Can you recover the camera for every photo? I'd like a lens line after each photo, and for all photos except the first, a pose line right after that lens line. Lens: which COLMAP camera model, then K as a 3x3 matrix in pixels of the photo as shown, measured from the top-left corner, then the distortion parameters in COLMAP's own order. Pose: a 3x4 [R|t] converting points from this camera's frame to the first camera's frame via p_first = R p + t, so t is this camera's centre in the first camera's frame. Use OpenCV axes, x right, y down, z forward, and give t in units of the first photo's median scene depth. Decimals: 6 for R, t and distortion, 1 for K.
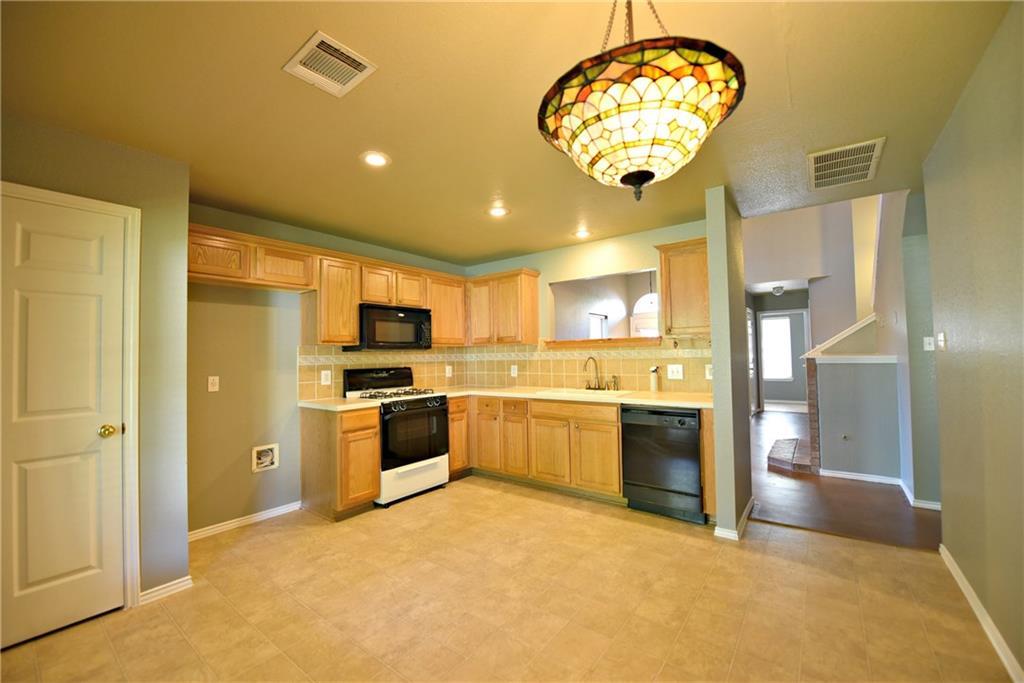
lens RADIAL K [[404.9, 0, 513.5], [0, 404.9, 342.5], [0, 0, 1]] dist [-0.017322, -0.000711]
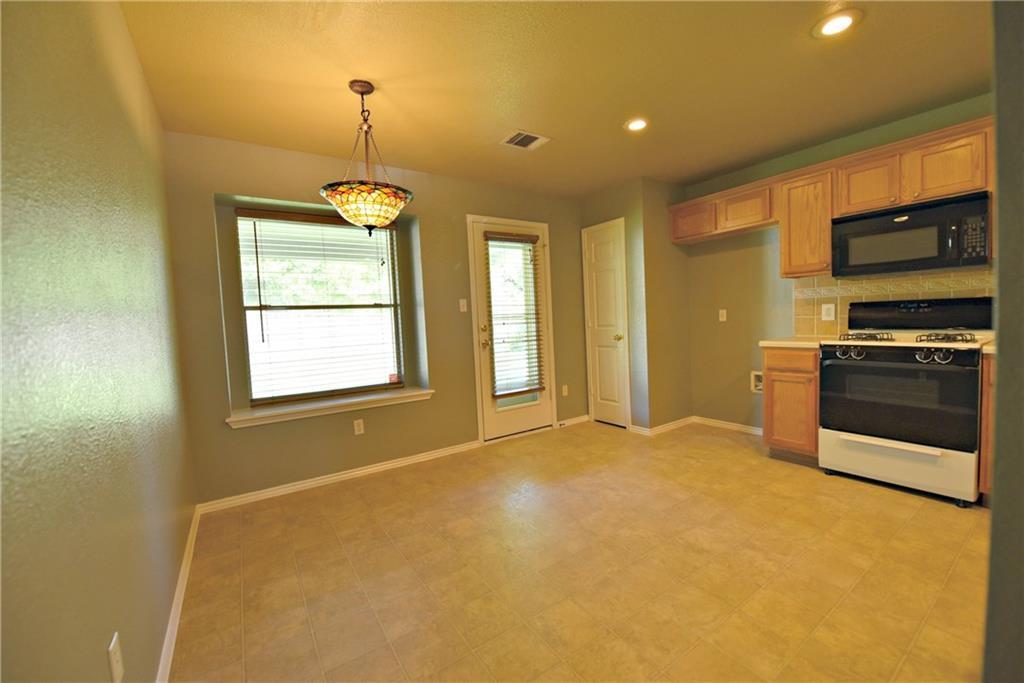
lens RADIAL K [[404.9, 0, 516.6], [0, 404.9, 341.5], [0, 0, 1]] dist [-0.017322, -0.000711]
pose [[-0.309366, 0.087864, -0.946875, 0.661691], [0.081252, 0.994523, 0.065738, 0.044107], [0.947466, -0.056599, -0.314811, 0.725957]]
